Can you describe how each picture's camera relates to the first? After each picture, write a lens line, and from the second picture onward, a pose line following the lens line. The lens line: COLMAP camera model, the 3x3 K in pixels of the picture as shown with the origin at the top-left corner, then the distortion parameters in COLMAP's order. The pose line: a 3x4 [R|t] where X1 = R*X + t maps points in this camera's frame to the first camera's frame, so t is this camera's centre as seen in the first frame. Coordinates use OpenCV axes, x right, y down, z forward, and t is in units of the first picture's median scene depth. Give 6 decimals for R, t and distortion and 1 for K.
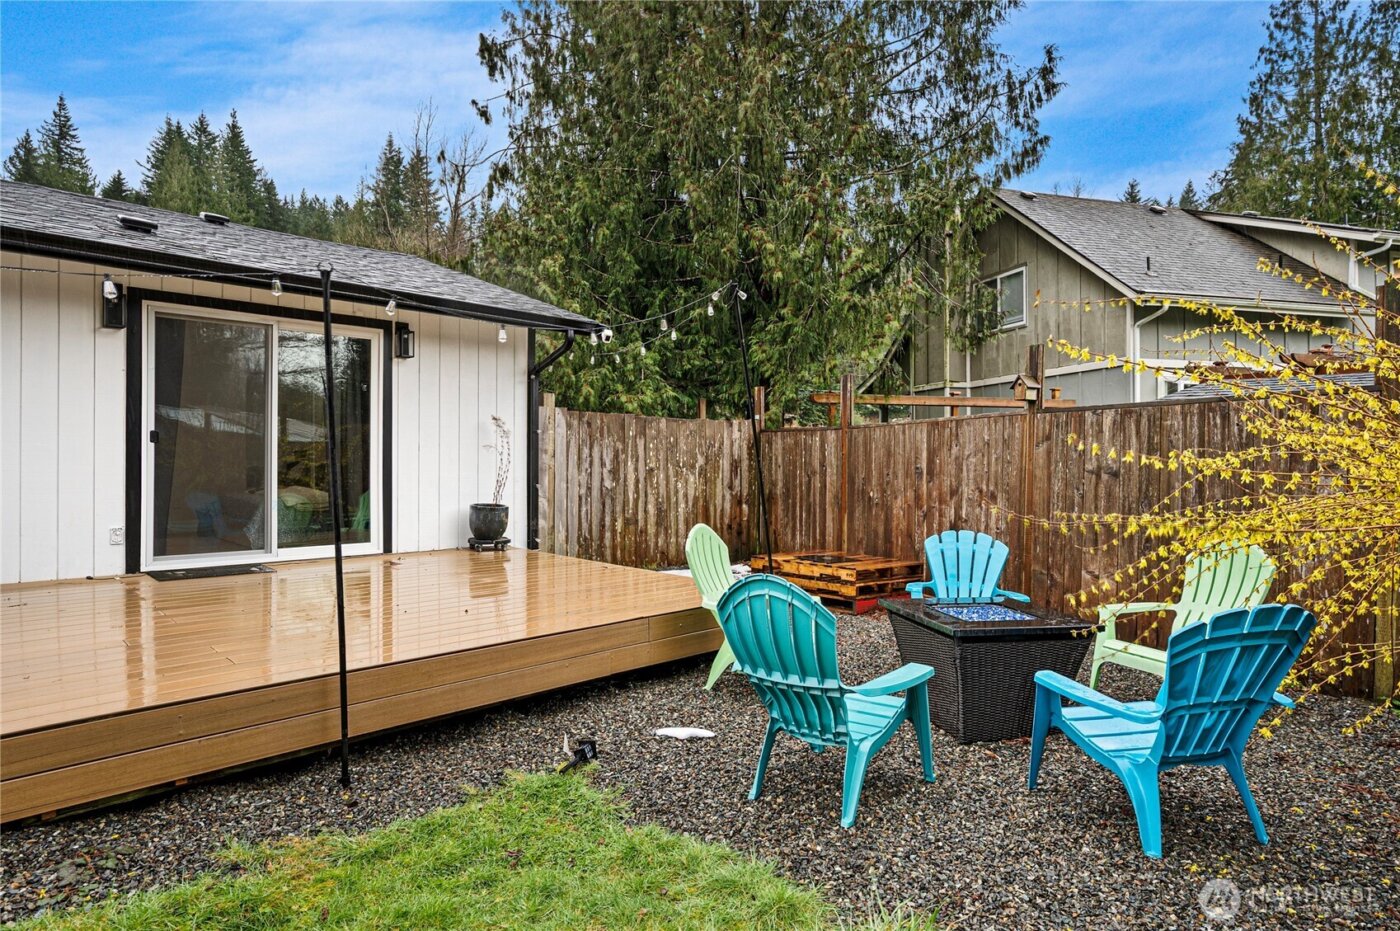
lens RADIAL K [[807.1, 0, 697.6], [0, 807.1, 460.4], [0, 0, 1]] dist [0.032235, -0.000317]
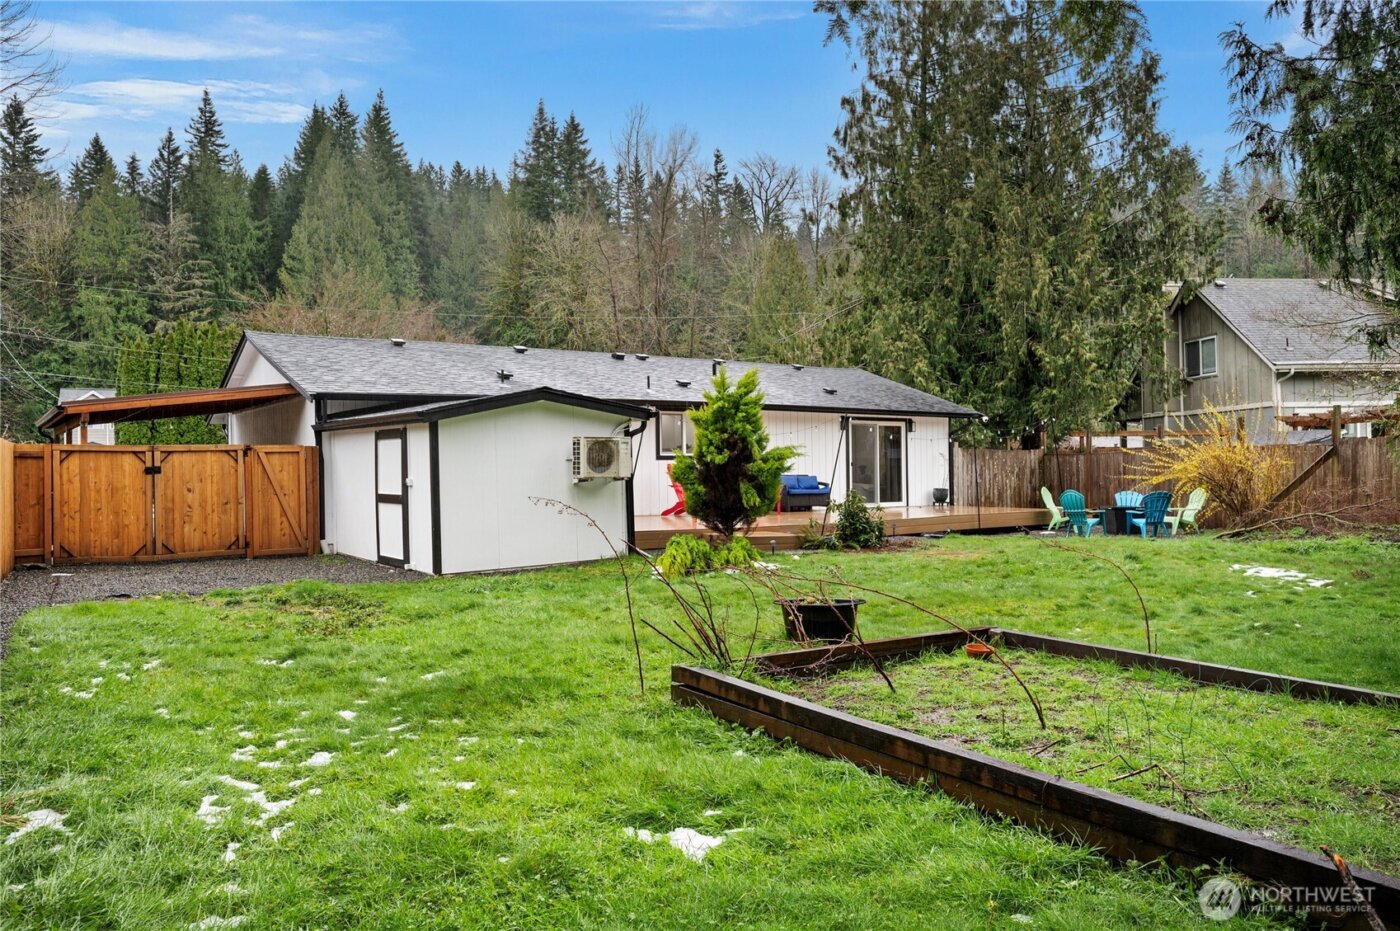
lens RADIAL K [[1127.4, 0, 692.0], [0, 1127.4, 500.4], [0, 0, 1]] dist [0.009239, -0.015636]
pose [[0.986614, -0.010389, -0.162745, -0.313995], [0.014030, 0.999676, 0.021239, 0.004979], [0.162471, -0.023238, 0.986440, -1.811781]]
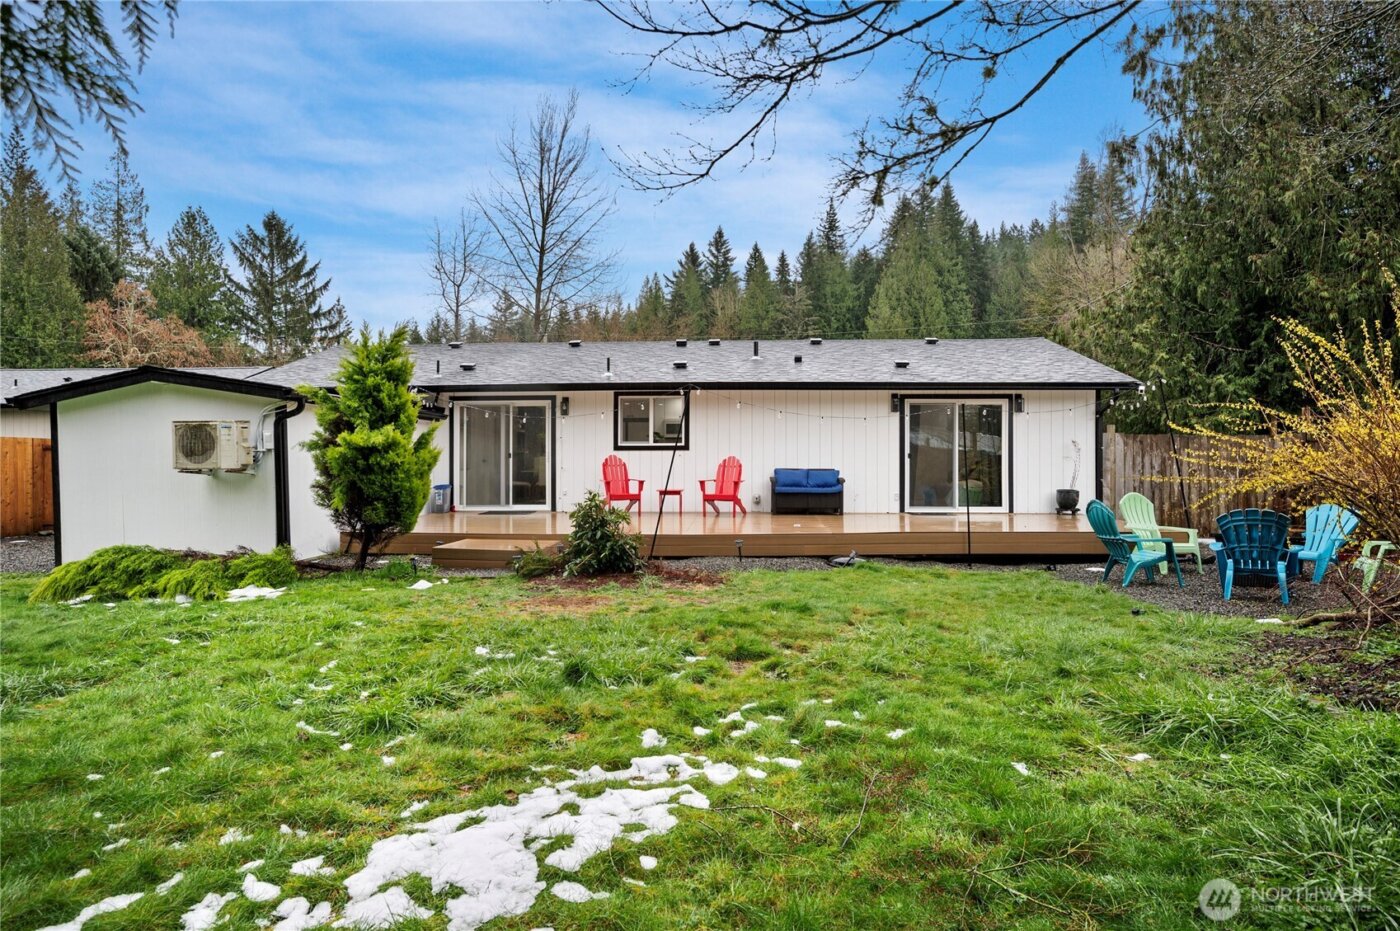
lens RADIAL K [[807.1, 0, 699.5], [0, 807.1, 466.6], [0, 0, 1]] dist [0.032235, -0.000317]
pose [[0.688022, -0.008650, -0.725638, 0.340480], [0.004317, 0.999960, -0.007828, 0.009441], [0.725677, 0.002253, 0.688032, -0.581022]]
